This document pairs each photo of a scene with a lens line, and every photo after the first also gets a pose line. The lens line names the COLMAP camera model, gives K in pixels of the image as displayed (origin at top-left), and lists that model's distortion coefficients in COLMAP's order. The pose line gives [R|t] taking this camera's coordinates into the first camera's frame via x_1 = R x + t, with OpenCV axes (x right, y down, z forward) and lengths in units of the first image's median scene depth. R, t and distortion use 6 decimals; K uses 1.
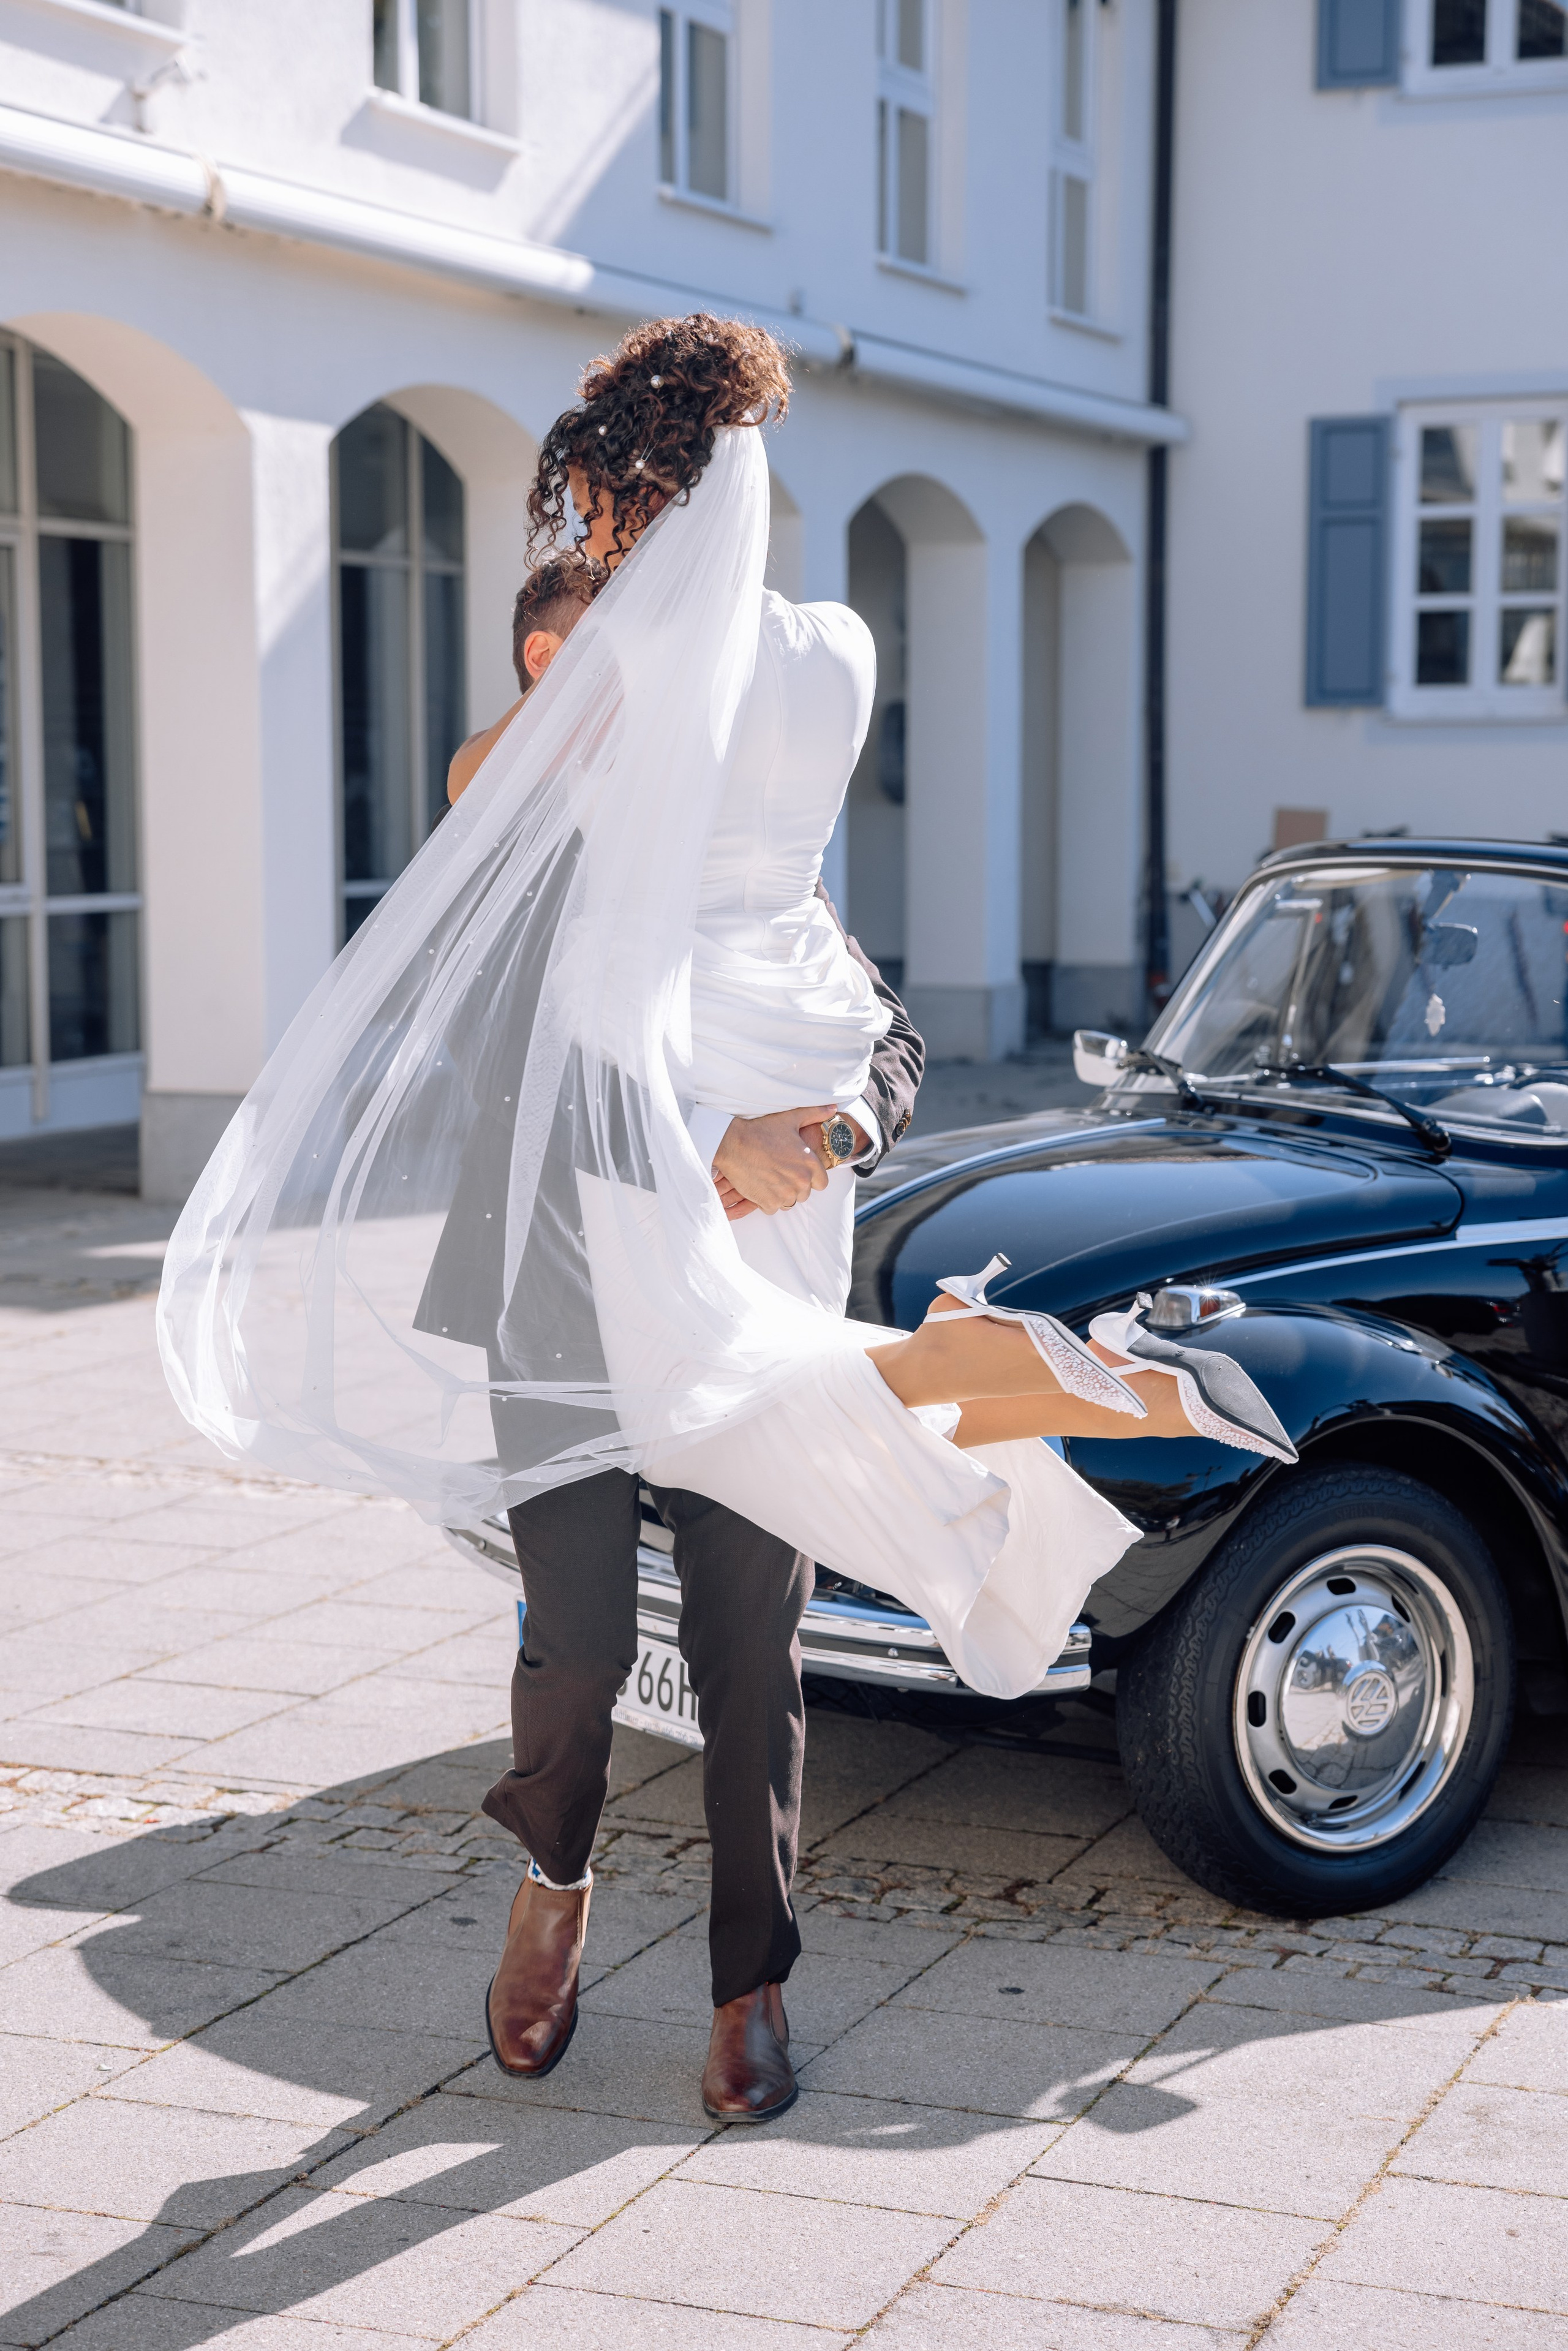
lens RADIAL K [[4384.6, 0, 784.0], [0, 4384.6, 1175.5], [0, 0, 1]] dist [0.252137, -0.082659]
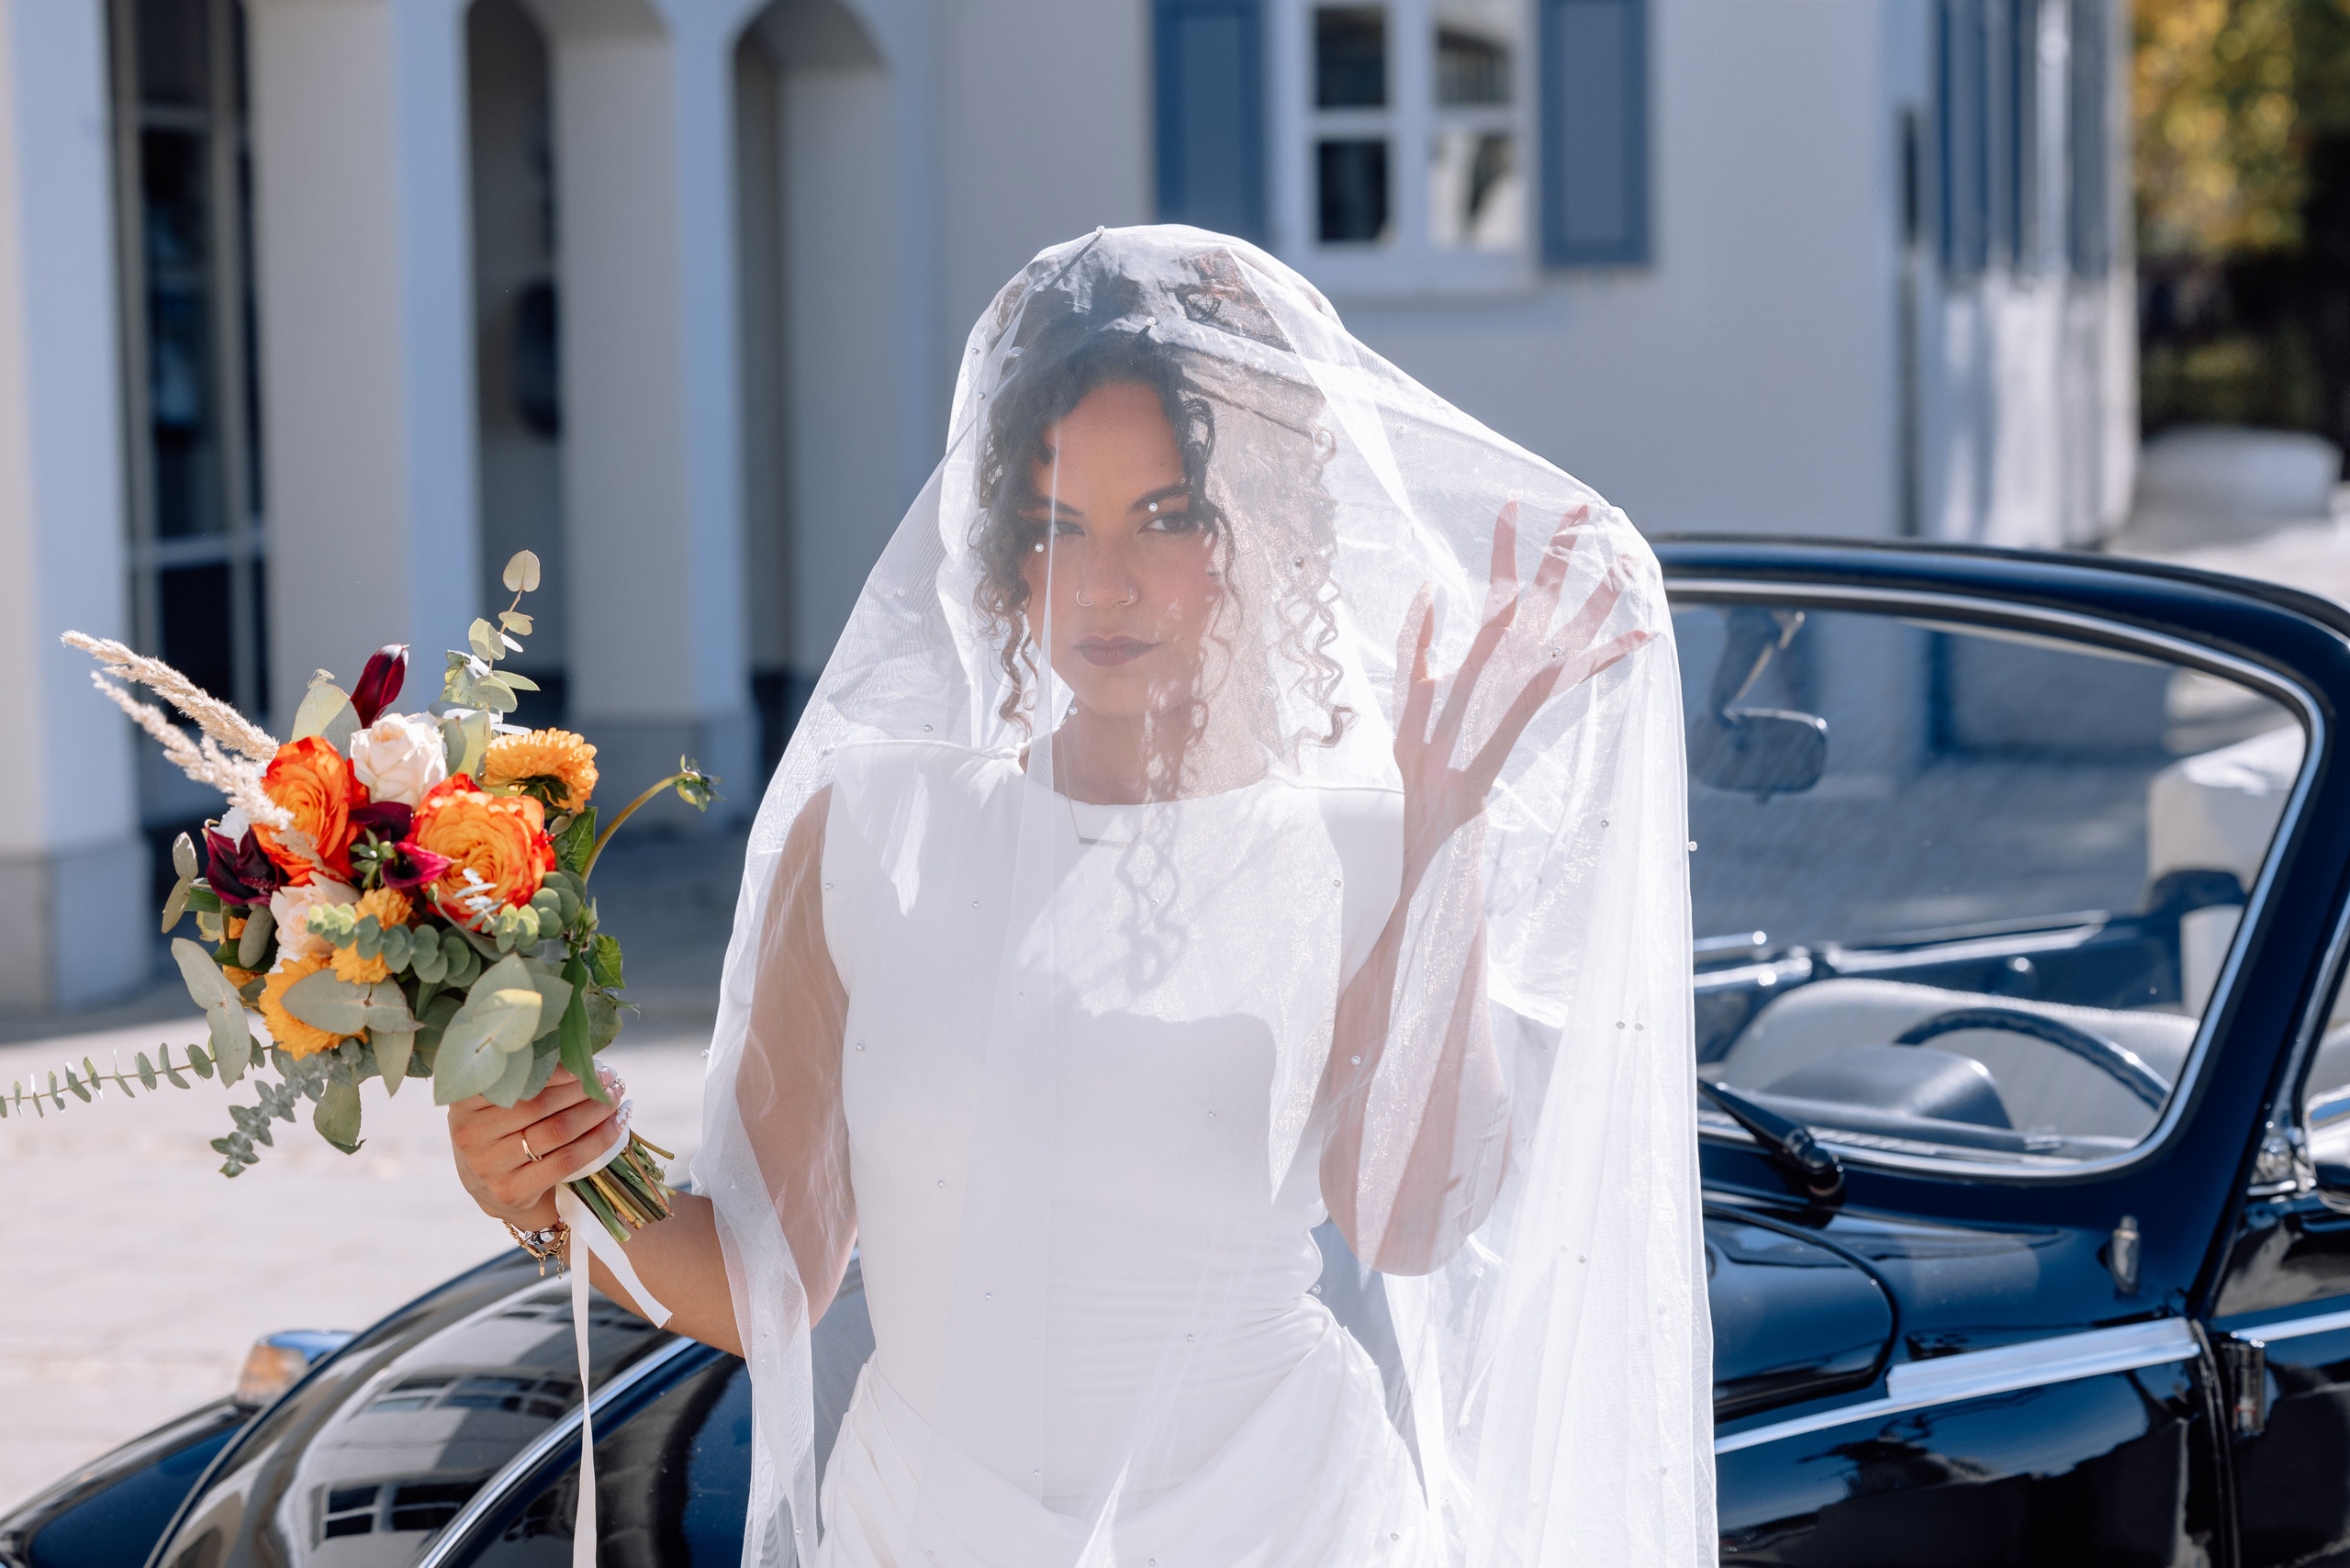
lens RADIAL K [[6053.3, 0, 1175.0], [0, 6053.3, 784.0], [0, 0, 1]] dist [0.065583, 0.566191]
pose [[0.990734, -0.032180, 0.131951, -0.008339], [0.035327, 0.999143, -0.021578, -0.038398], [-0.131144, 0.026039, 0.991021, 0.344797]]
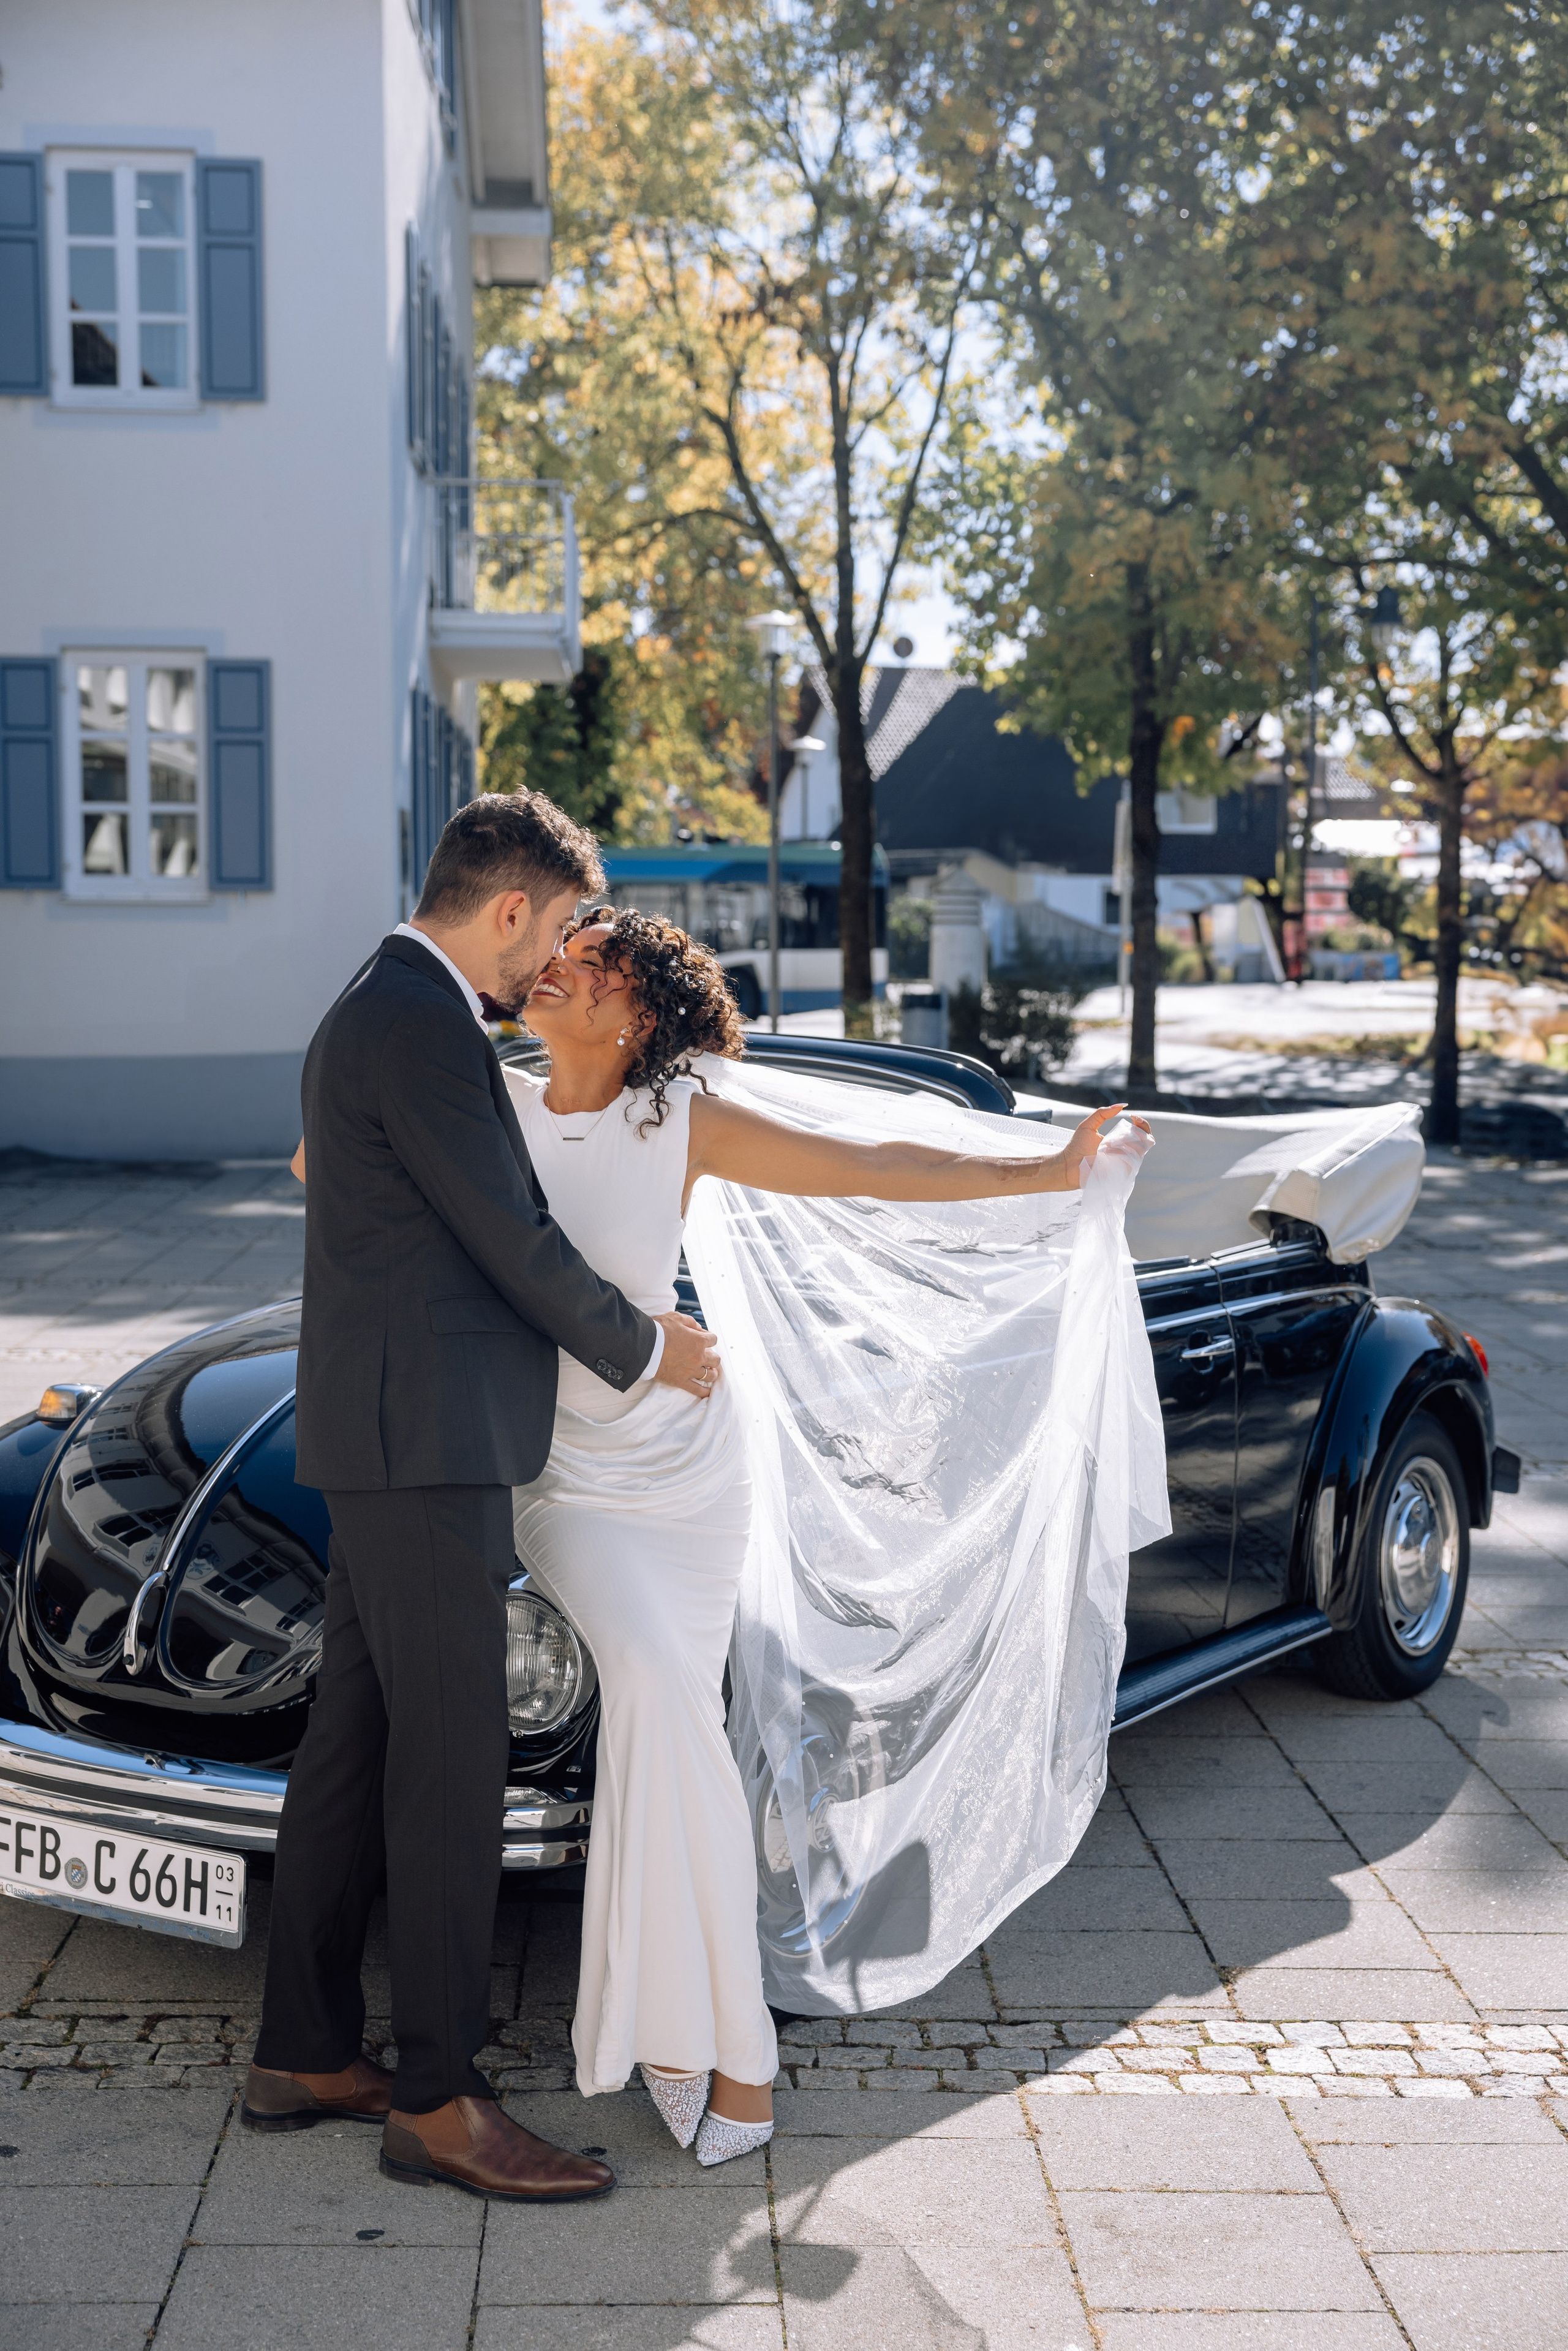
lens RADIAL K [[3305.8, 0, 785.7], [0, 3305.8, 1221.4], [0, 0, 1]] dist [0.083310, 0.006850]
pose [[0.917924, -0.030306, 0.395597, -0.181612], [0.032210, 0.999479, 0.001830, -0.029709], [-0.395447, 0.011062, 0.918422, 0.226380]]
